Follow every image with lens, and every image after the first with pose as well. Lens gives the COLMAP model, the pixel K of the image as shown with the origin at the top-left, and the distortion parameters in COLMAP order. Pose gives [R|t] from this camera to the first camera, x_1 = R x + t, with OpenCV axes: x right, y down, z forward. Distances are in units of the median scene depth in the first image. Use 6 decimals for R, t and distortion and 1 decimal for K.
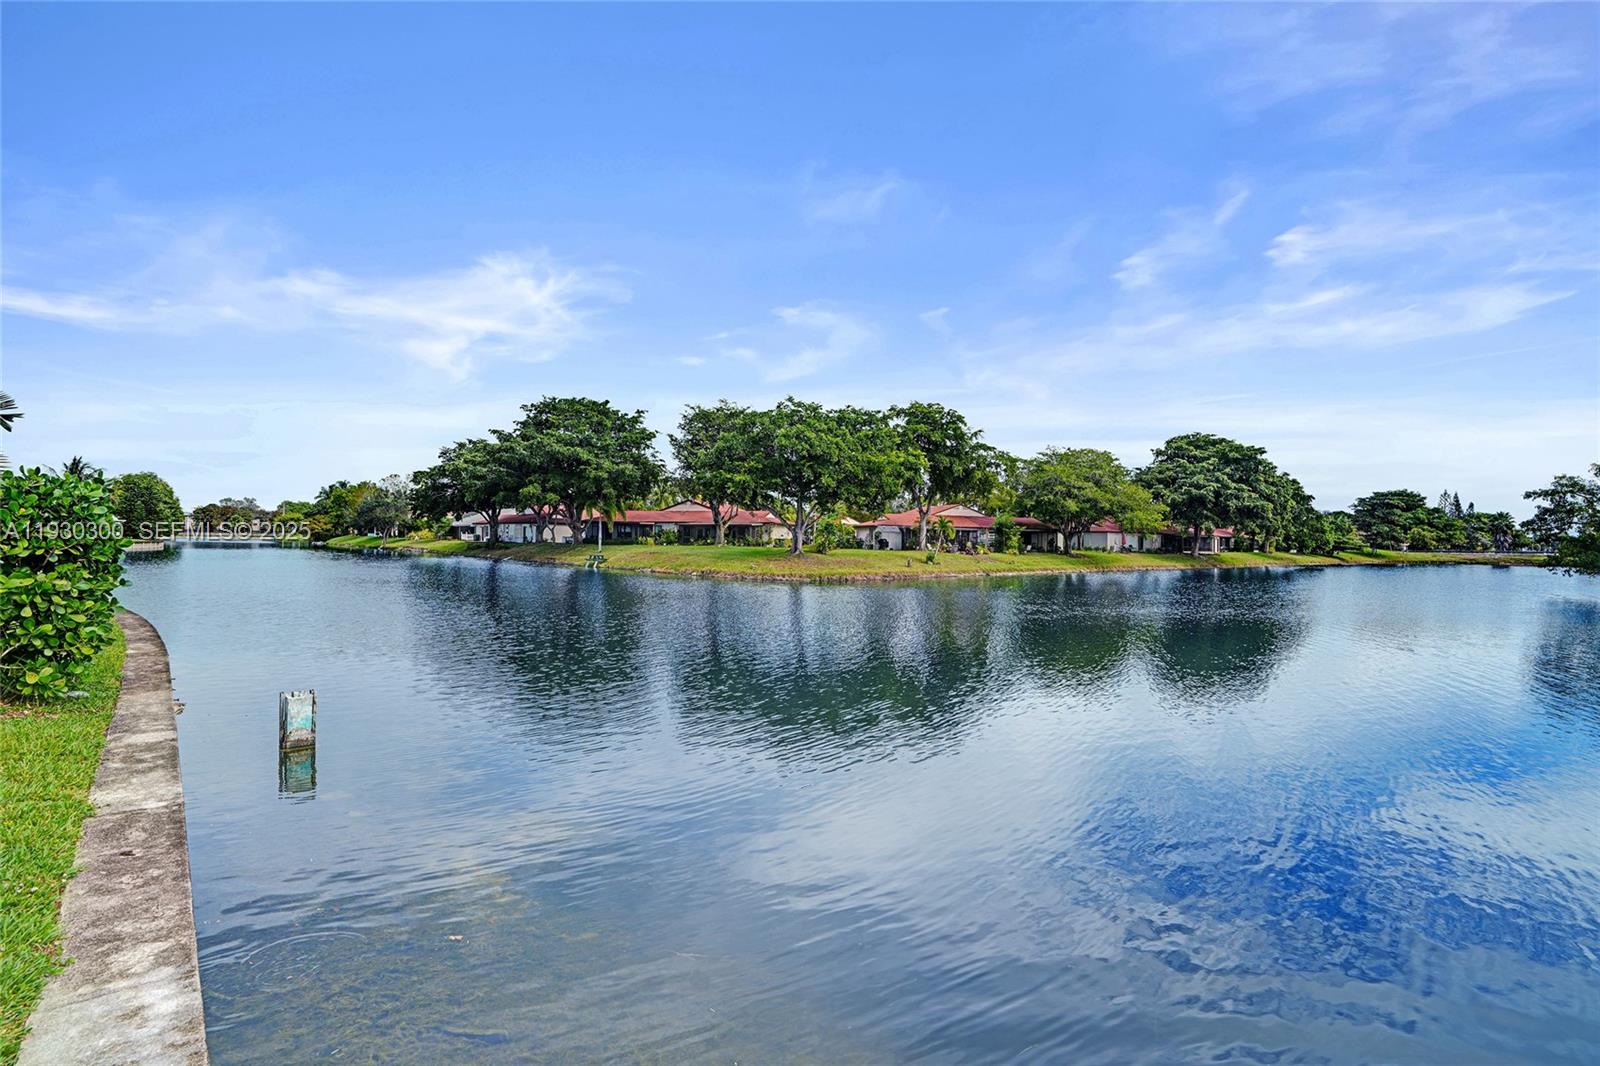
lens RADIAL K [[752.9, 0, 818.1], [0, 752.9, 529.9], [0, 0, 1]] dist [-0.064793, 0.027512]
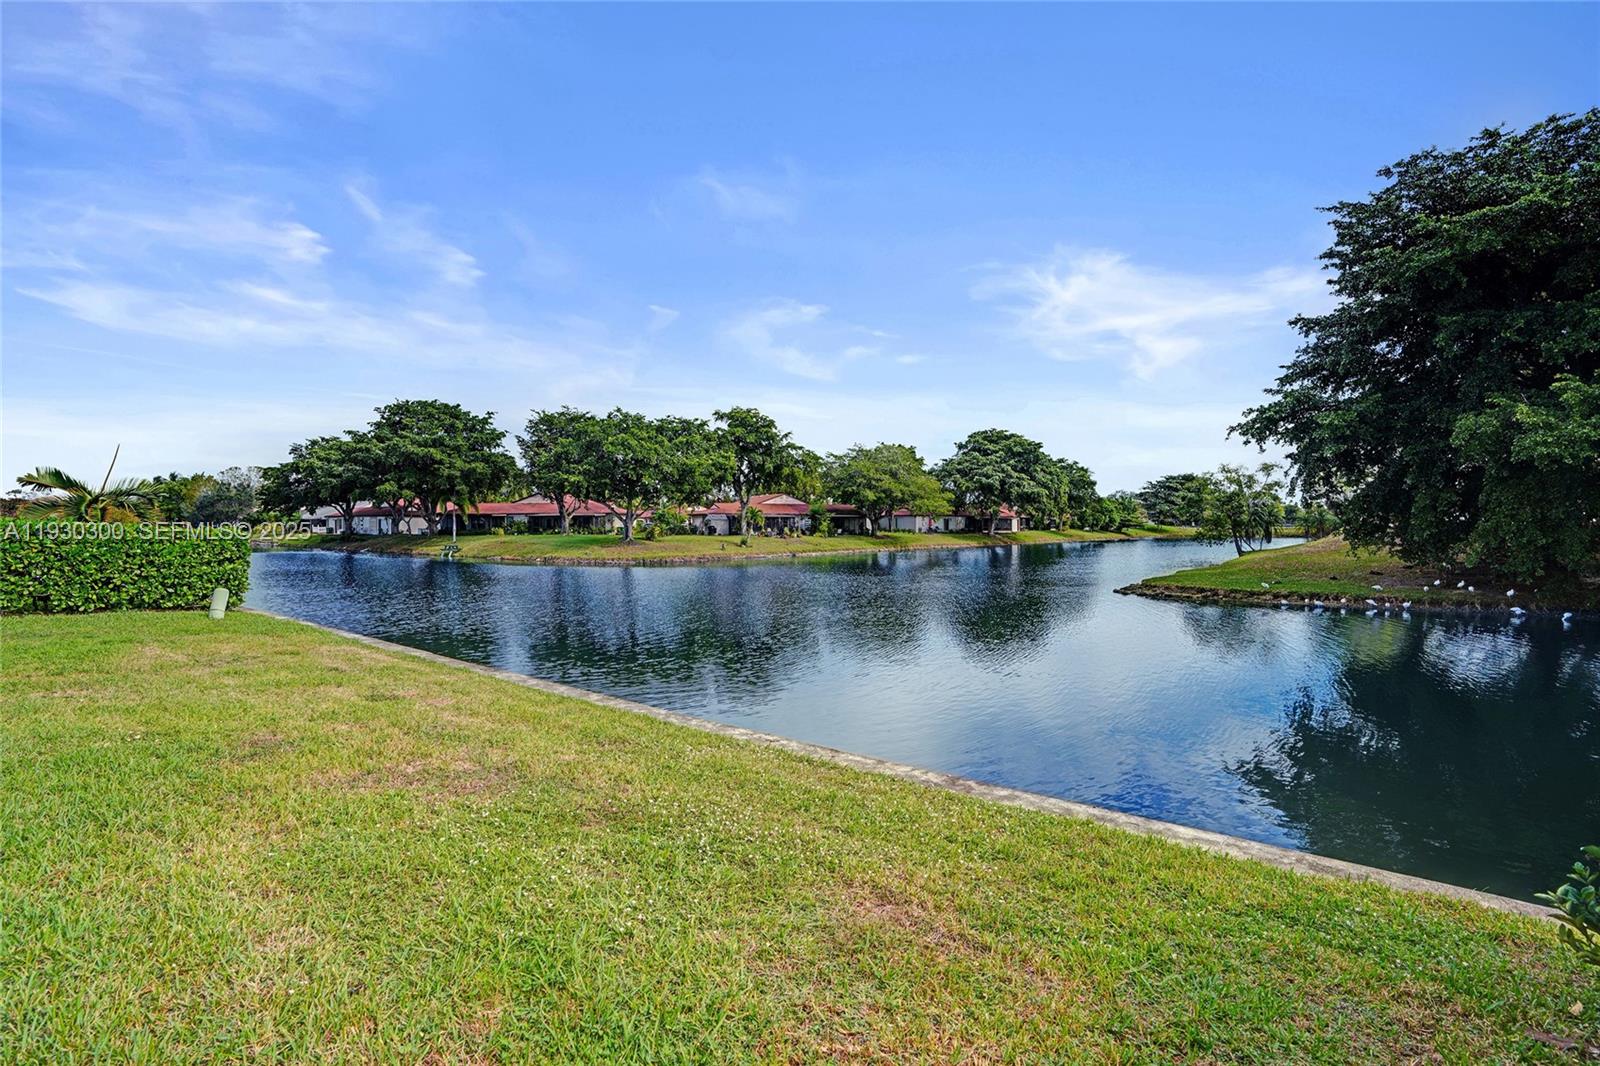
lens RADIAL K [[761.3, 0, 805.1], [0, 761.3, 529.7], [0, 0, 1]] dist [-0.062869, 0.027438]
pose [[0.988823, -0.018400, 0.147951, 0.055016], [0.014985, 0.999596, 0.024169, -0.007963], [-0.148336, -0.021682, 0.988699, -0.169407]]
